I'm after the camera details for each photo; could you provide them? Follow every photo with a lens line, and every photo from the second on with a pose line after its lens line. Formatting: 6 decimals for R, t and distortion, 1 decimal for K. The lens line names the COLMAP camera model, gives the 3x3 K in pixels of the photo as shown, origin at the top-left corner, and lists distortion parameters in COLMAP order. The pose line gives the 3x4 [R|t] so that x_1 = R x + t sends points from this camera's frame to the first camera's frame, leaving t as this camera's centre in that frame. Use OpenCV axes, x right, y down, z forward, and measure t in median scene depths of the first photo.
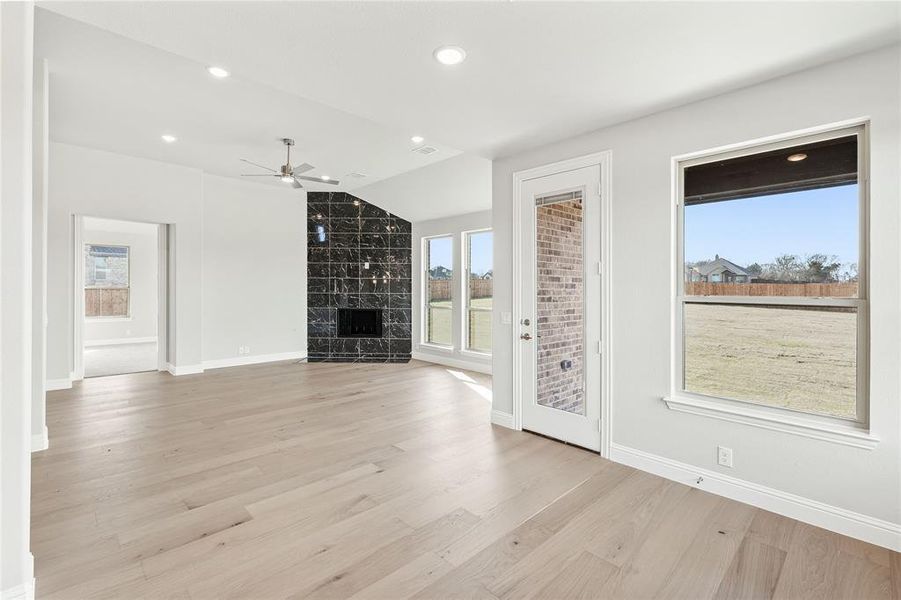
lens RADIAL K [[402.5, 0, 449.8], [0, 402.5, 287.9], [0, 0, 1]] dist [0.000180, 0.000012]
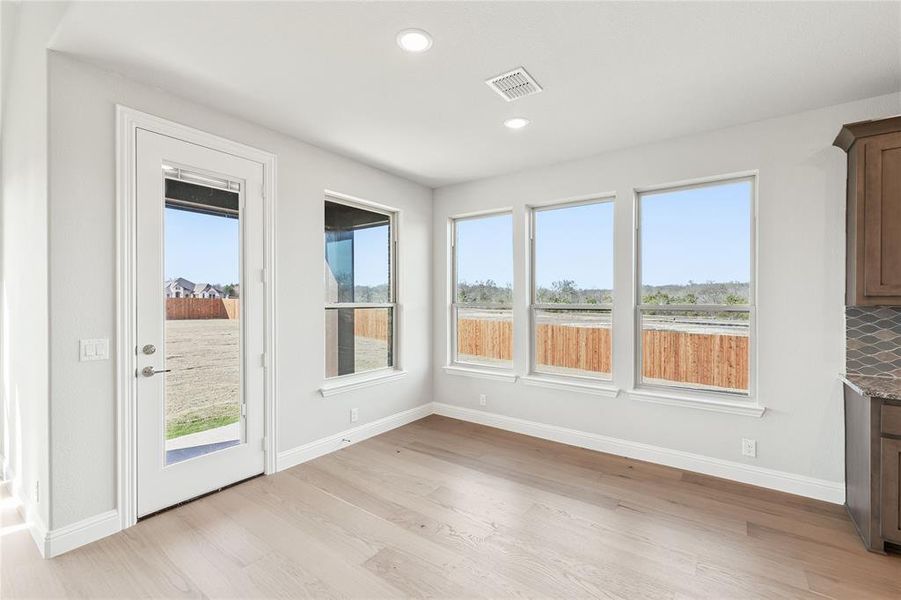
lens RADIAL K [[393.8, 0, 453.9], [0, 393.8, 302.8], [0, 0, 1]] dist [0.001170, 0.000101]
pose [[-0.186205, -0.015211, 0.982393, -0.251644], [-0.006162, 0.999879, 0.014314, -0.000770], [-0.982492, -0.003388, -0.186276, 0.307695]]
